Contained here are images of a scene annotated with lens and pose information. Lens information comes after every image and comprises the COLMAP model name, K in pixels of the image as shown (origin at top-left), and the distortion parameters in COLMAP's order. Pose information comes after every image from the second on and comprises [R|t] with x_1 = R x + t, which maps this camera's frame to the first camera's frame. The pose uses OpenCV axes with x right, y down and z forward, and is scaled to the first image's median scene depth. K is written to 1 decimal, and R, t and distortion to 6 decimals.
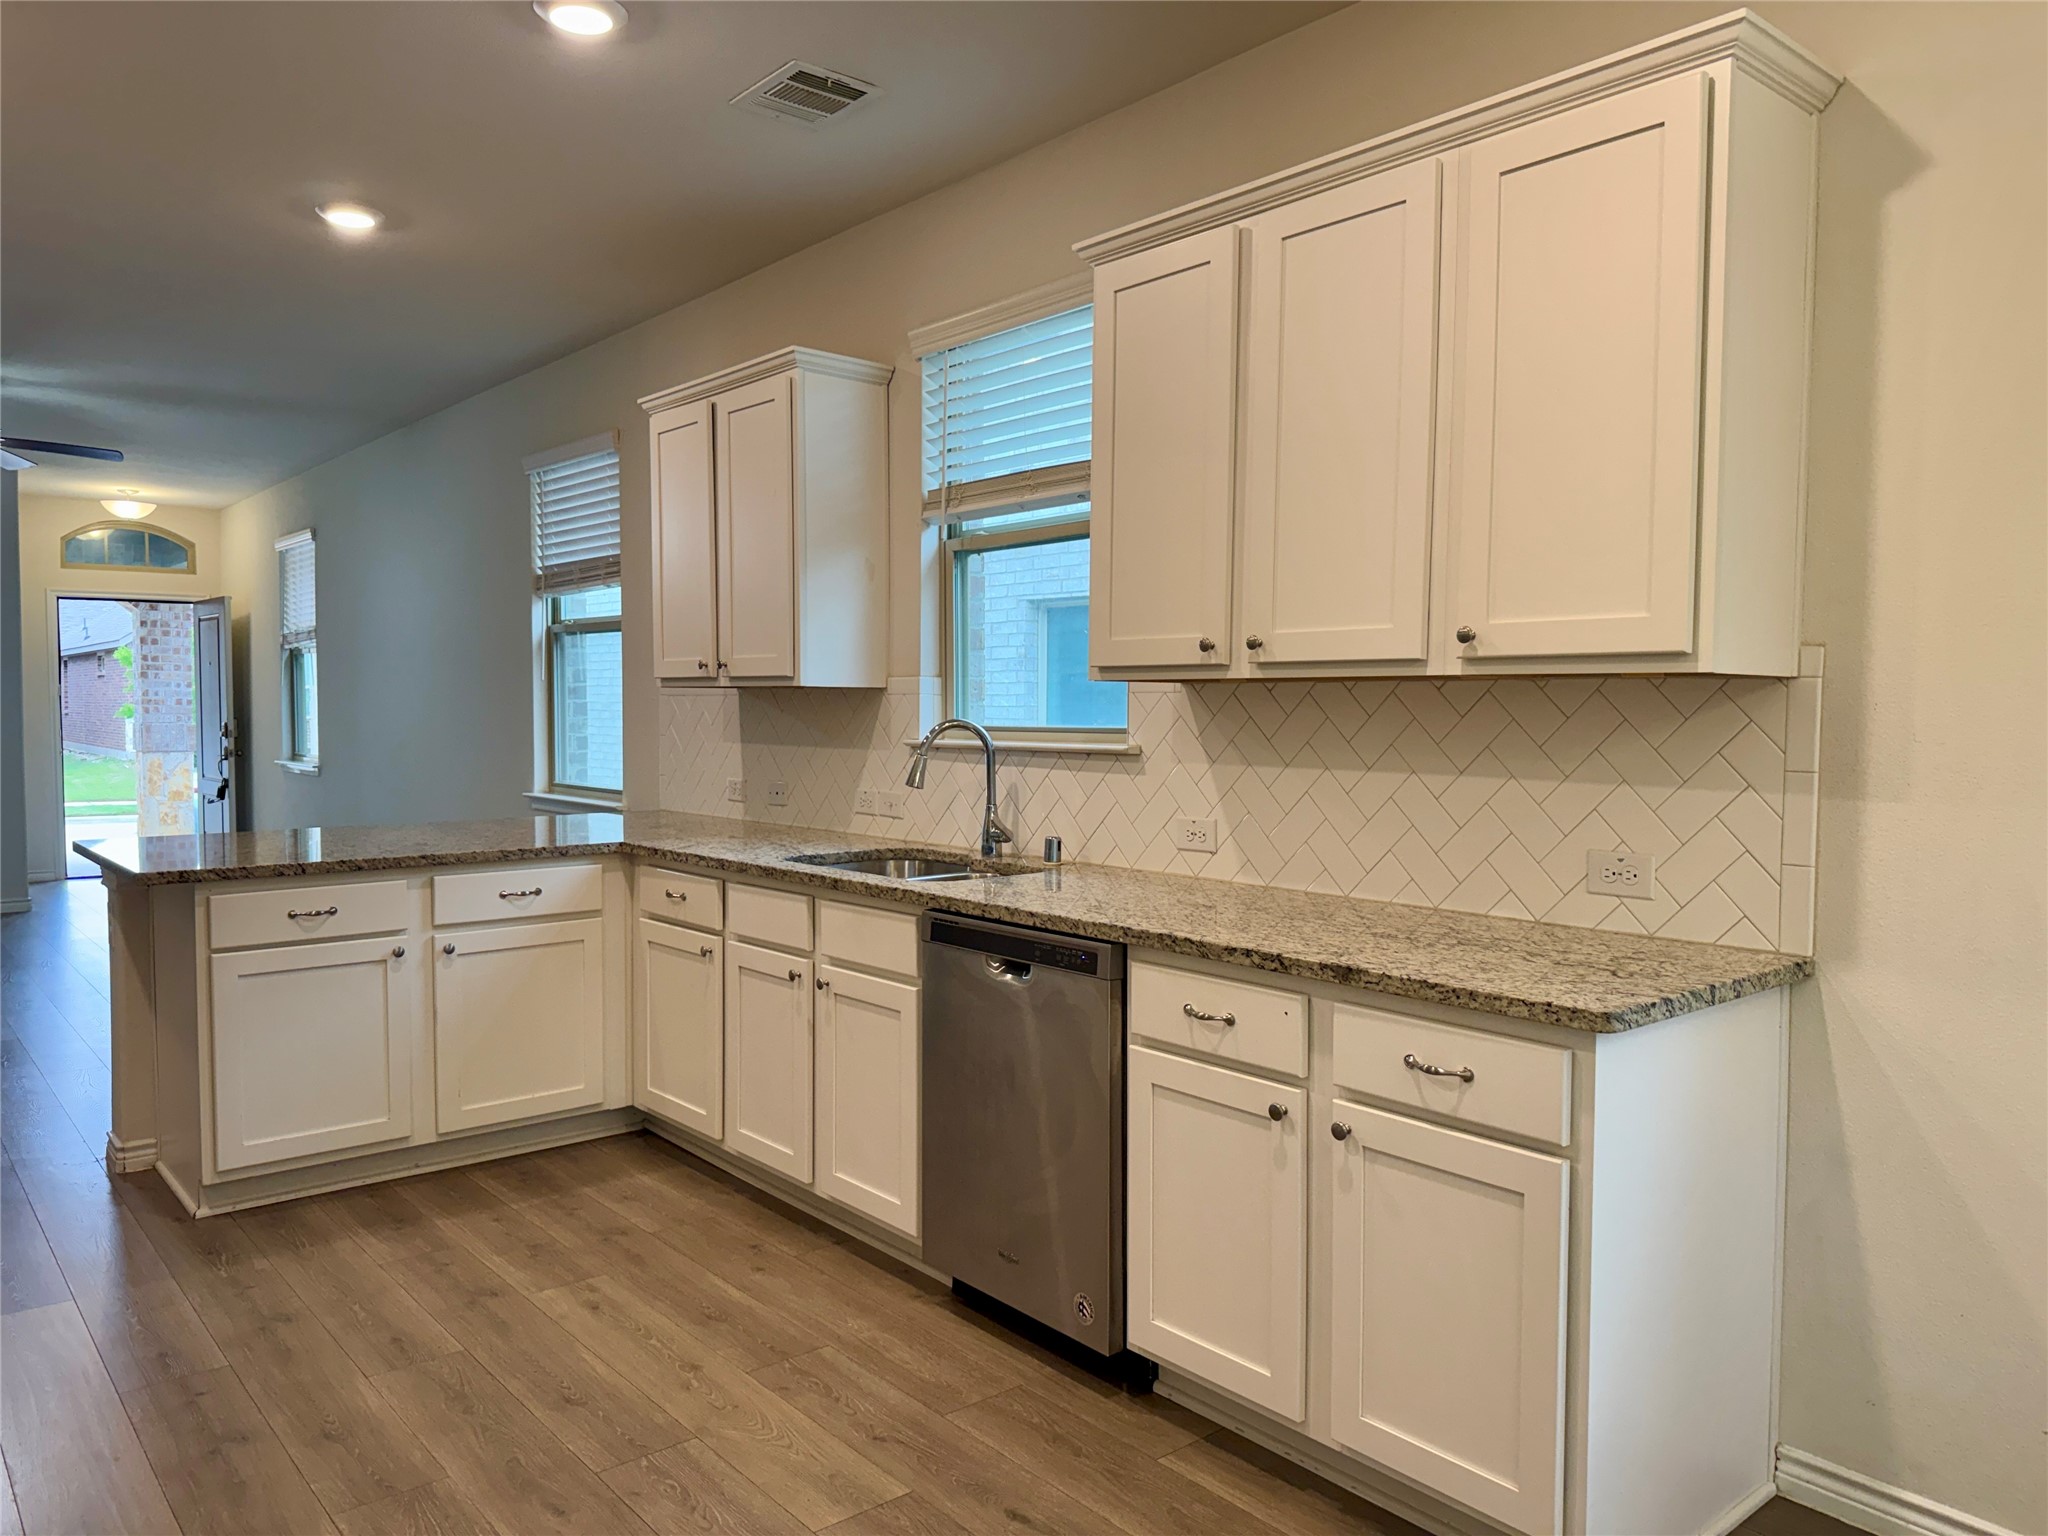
lens RADIAL K [[1447.8, 0, 1024.0], [0, 1447.8, 768.0], [0, 0, 1]] dist [0.039039, -0.047007]
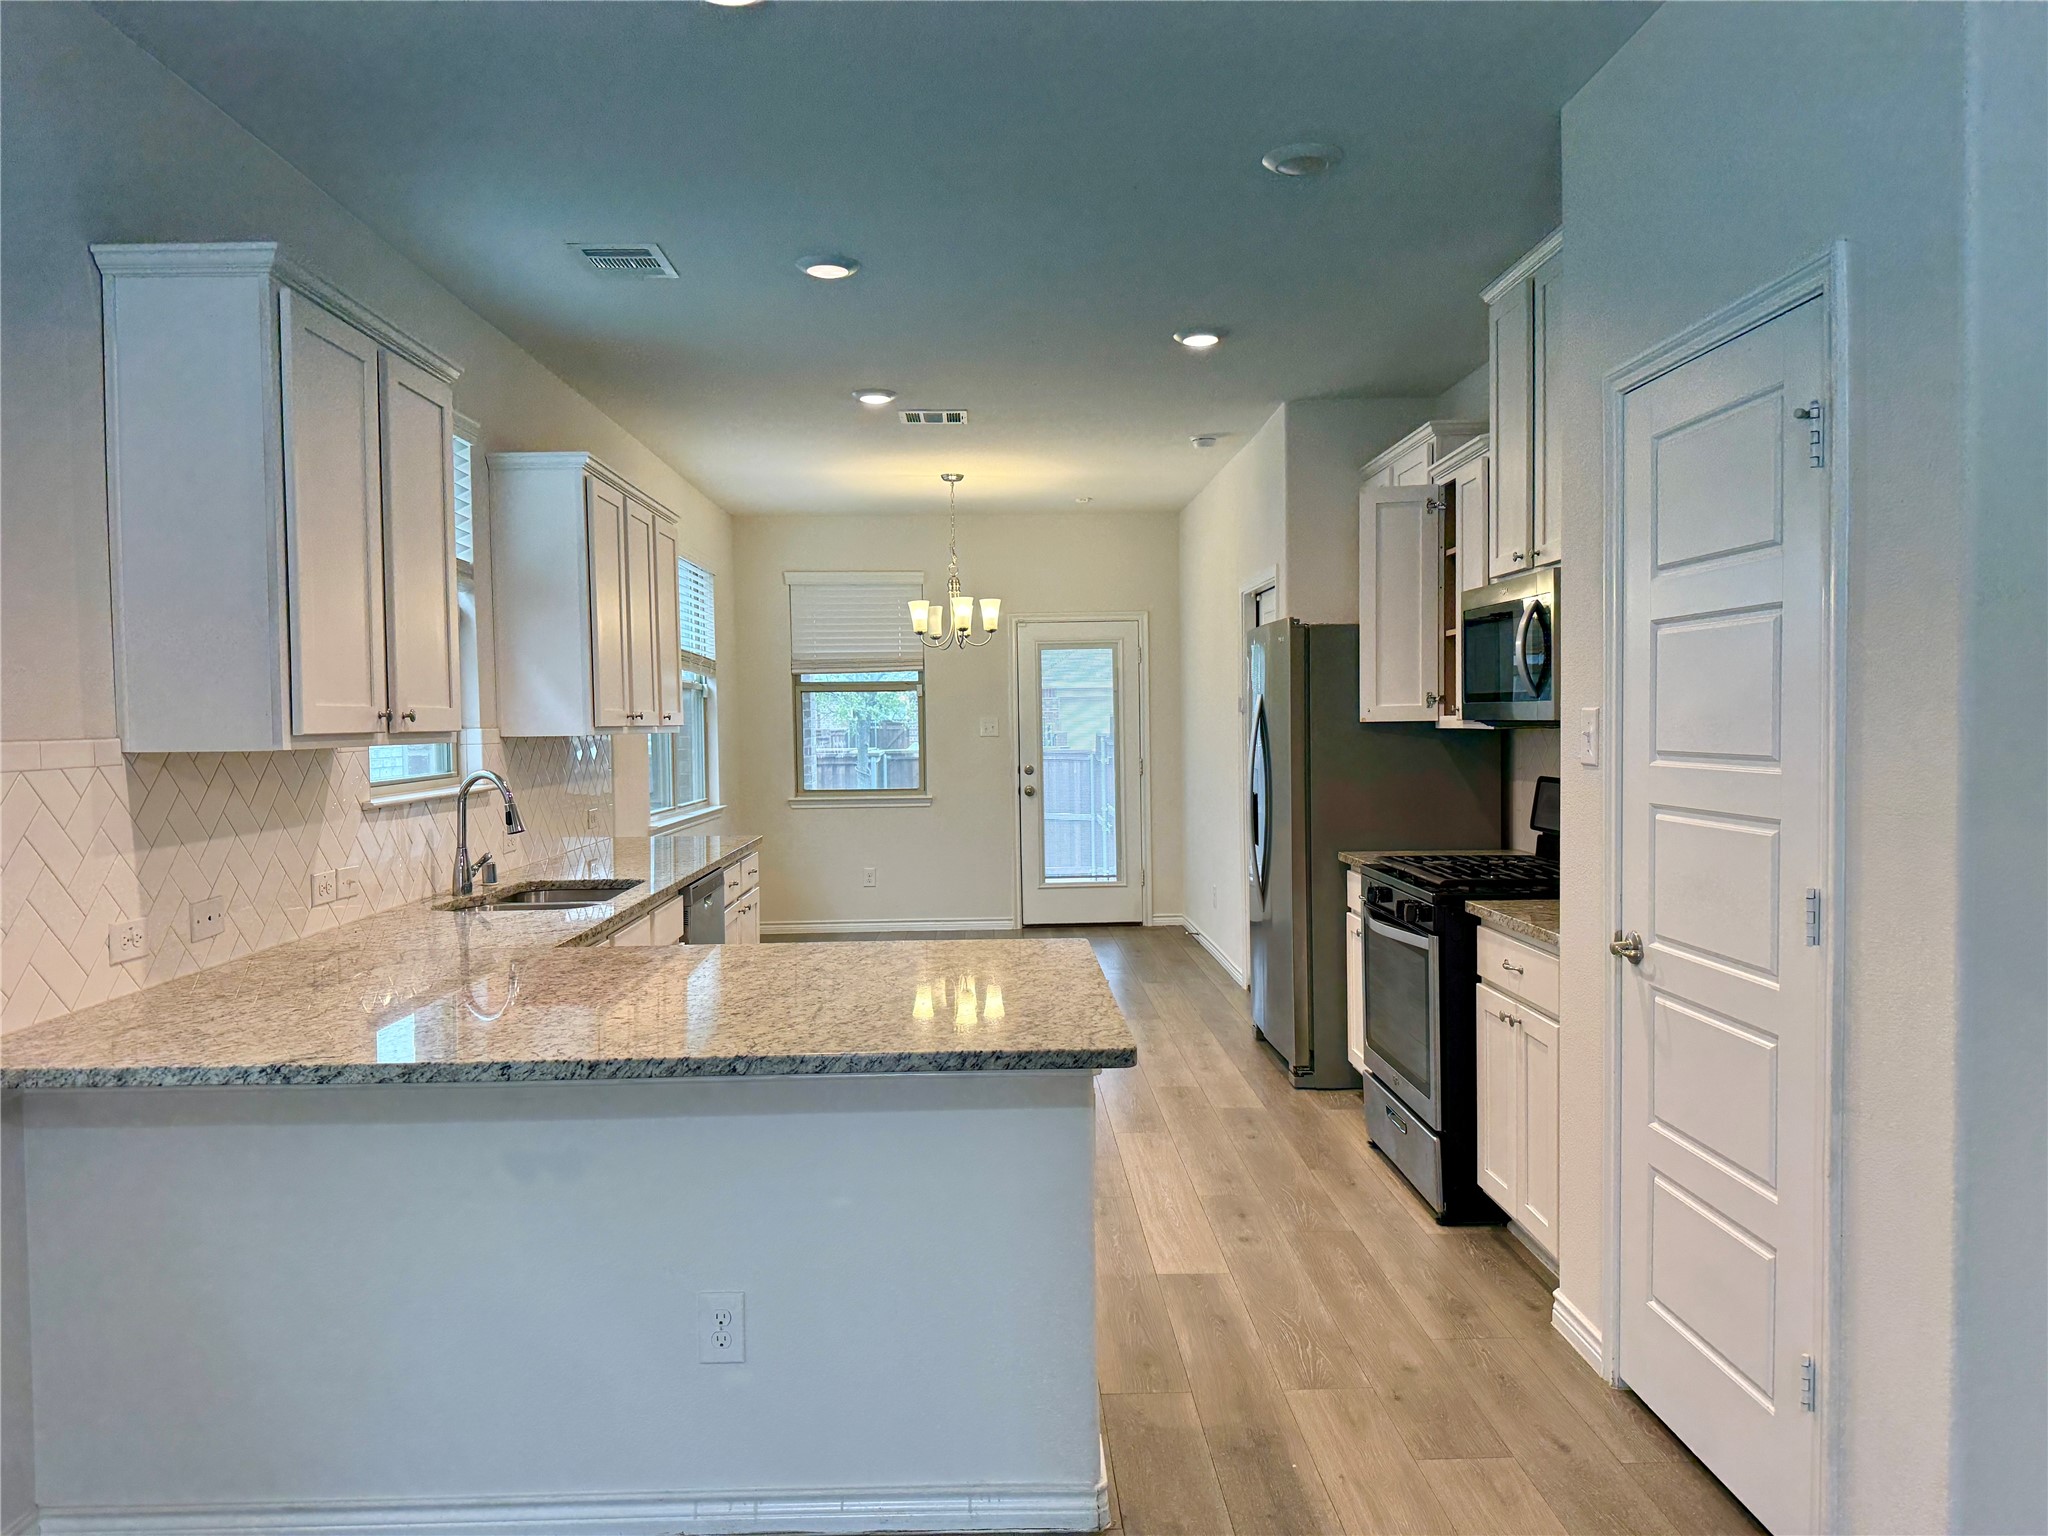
lens RADIAL K [[1428.7, 0, 1024.6], [0, 1428.7, 773.0], [0, 0, 1]] dist [0.133346, -0.221261]
pose [[-0.781159, -0.023066, 0.623906, -0.427995], [0.031537, 0.996584, 0.076329, -0.041961], [-0.623535, 0.079302, -0.777763, 0.645450]]
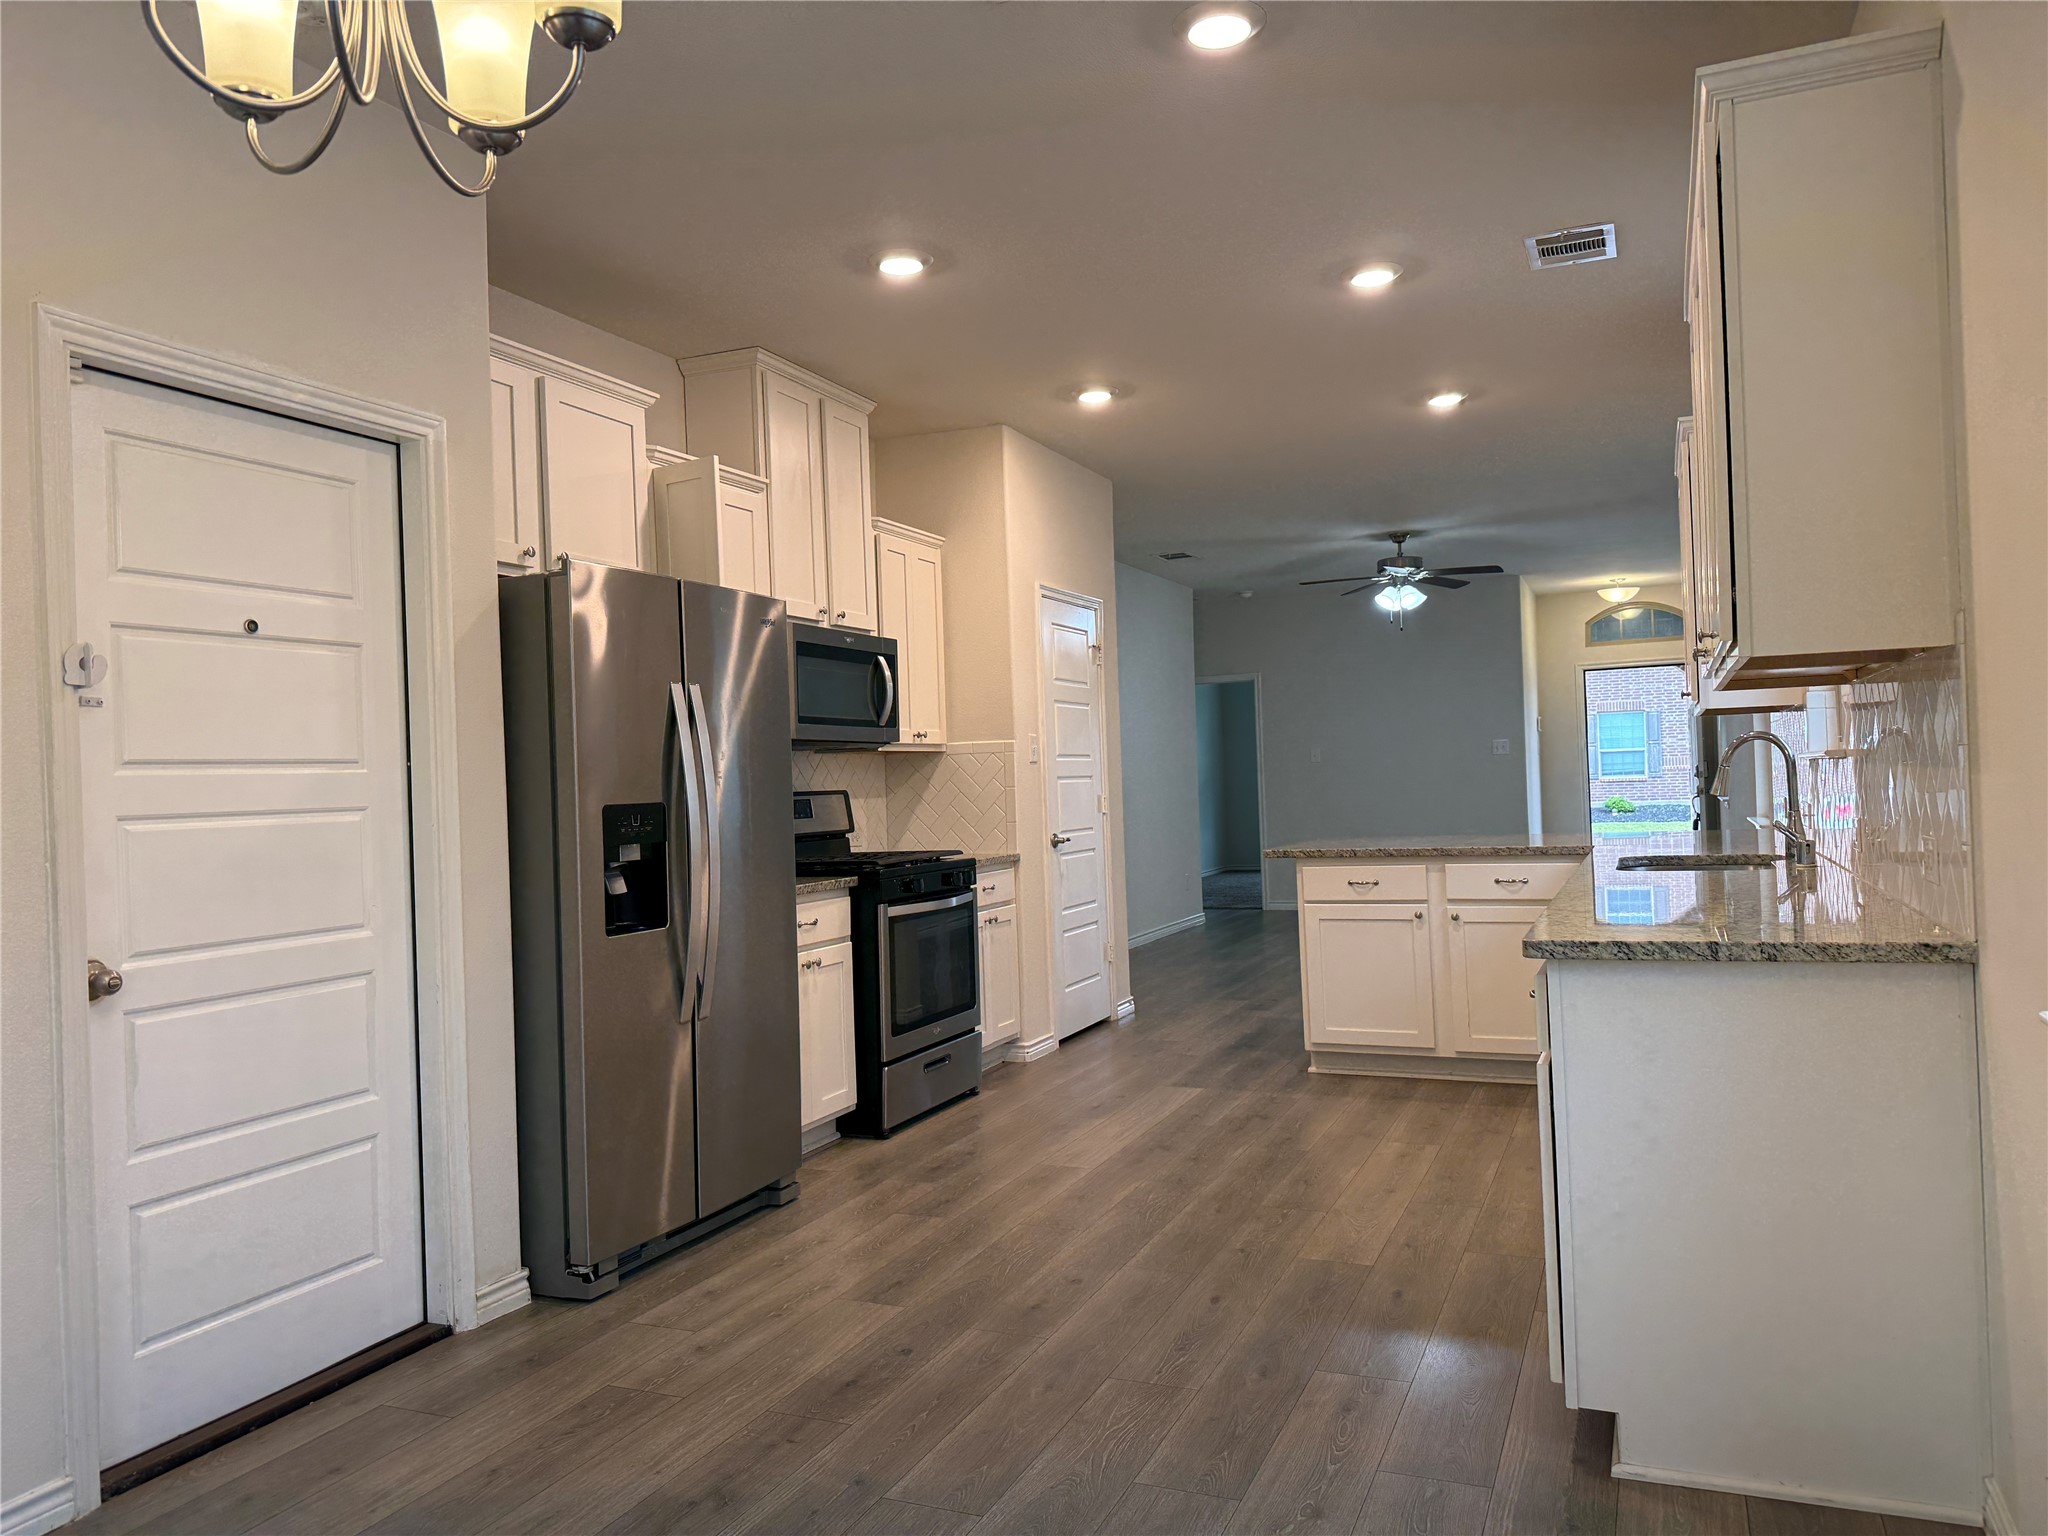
lens RADIAL K [[1428.7, 0, 1024.6], [0, 1428.7, 773.0], [0, 0, 1]] dist [0.133346, -0.221261]
pose [[0.439938, -0.028465, -0.897577, 0.274633], [0.000608, 0.999507, -0.031400, 0.012573], [0.898028, 0.013268, 0.439739, 0.011231]]
